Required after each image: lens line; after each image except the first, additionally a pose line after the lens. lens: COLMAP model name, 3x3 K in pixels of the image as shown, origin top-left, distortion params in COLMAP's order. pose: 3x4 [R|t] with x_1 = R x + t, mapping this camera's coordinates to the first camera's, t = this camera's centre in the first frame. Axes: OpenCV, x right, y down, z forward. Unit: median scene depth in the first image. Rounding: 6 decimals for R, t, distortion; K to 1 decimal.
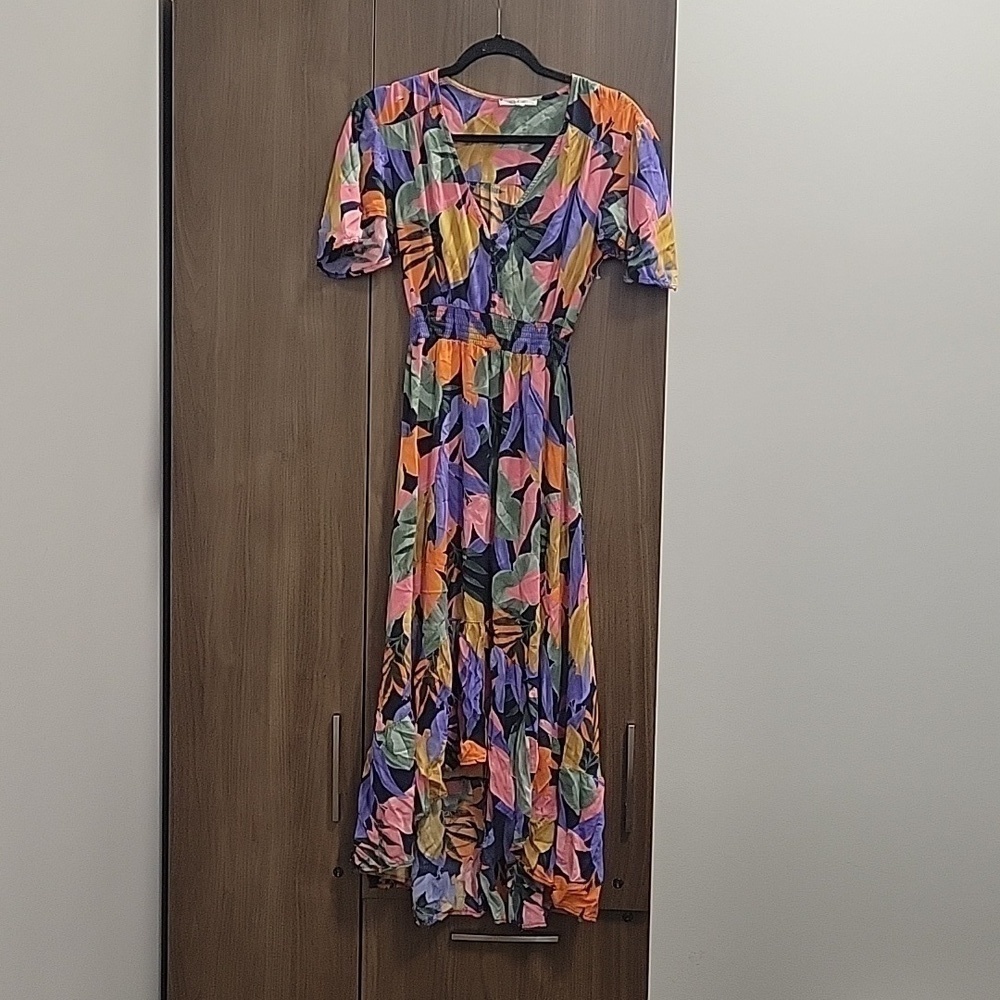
lens RADIAL K [[1631.5, 0, 500.0], [0, 1631.5, 500.0], [0, 0, 1]] dist [0.024827, -0.001902]
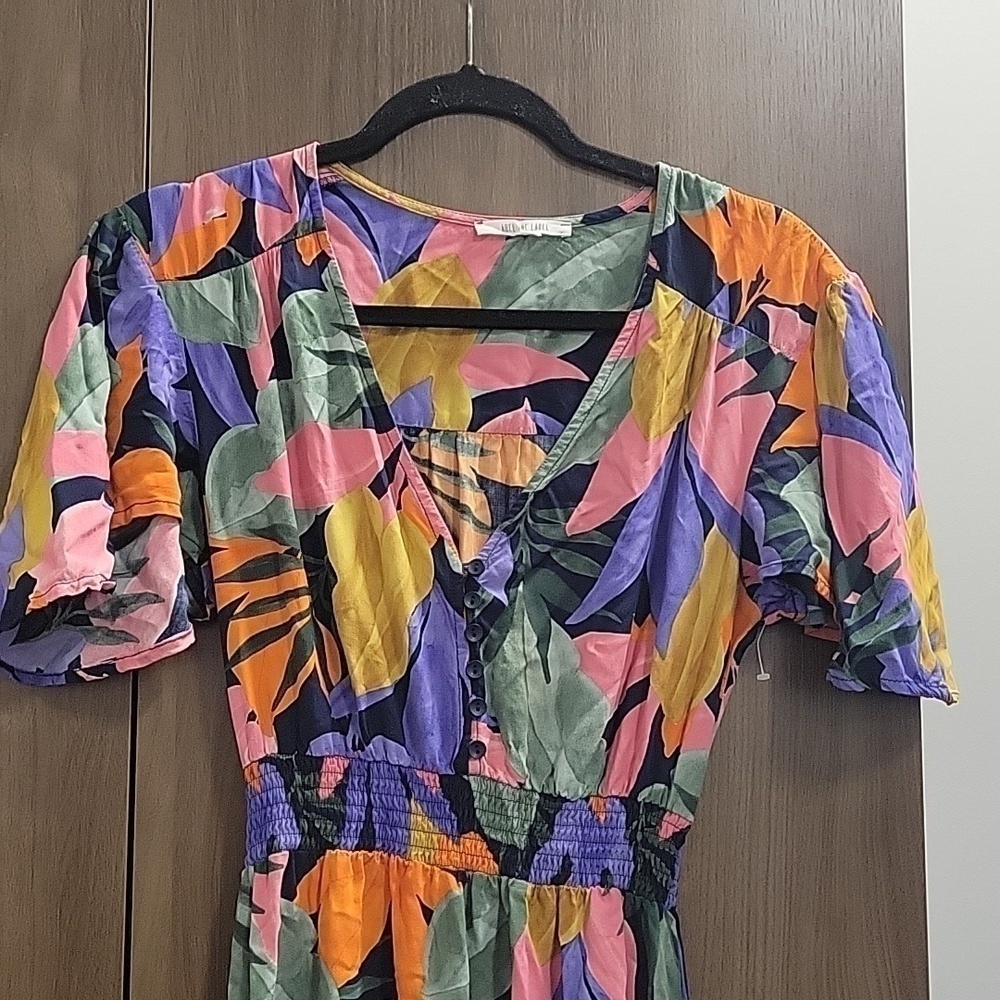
lens RADIAL K [[1631.5, 0, 500.0], [0, 1631.5, 500.0], [0, 0, 1]] dist [0.024827, -0.001902]
pose [[0.988276, -0.004534, 0.152608, -0.054686], [0.031511, 0.984095, -0.174826, -0.110895], [-0.149389, 0.177585, 0.972701, 0.630764]]
